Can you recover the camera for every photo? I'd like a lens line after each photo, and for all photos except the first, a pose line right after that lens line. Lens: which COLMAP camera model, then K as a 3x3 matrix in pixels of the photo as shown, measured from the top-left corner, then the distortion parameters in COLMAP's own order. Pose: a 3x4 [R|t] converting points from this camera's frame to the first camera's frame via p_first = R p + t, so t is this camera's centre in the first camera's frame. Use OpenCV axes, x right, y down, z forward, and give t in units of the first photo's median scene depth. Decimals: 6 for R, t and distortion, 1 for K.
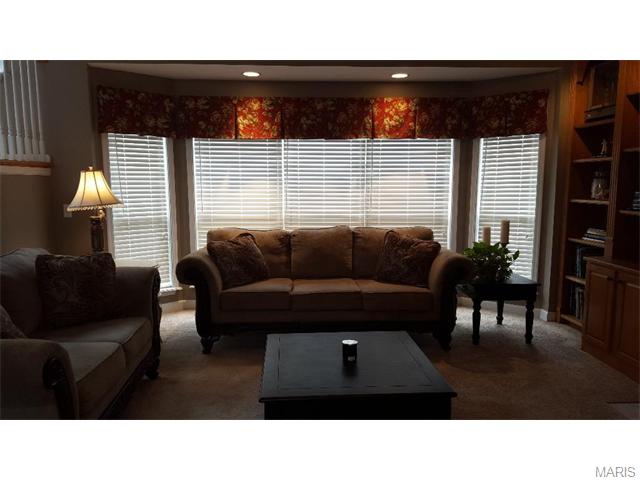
lens RADIAL K [[471.9, 0, 311.0], [0, 471.9, 247.9], [0, 0, 1]] dist [0.020880, -0.057244]
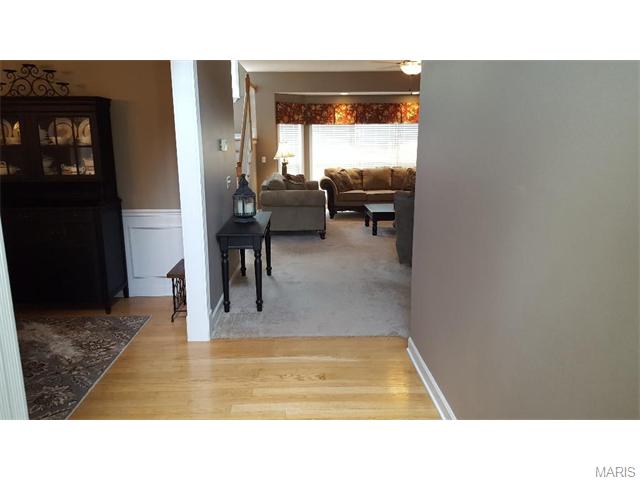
lens RADIAL K [[474.1, 0, 321.2], [0, 474.1, 242.0], [0, 0, 1]] dist [-0.007954, -0.004444]
pose [[0.999672, 0.000697, -0.025593, -0.162393], [0.001375, 0.996726, 0.080848, 0.112098], [0.025566, -0.080856, 0.996398, -1.092129]]
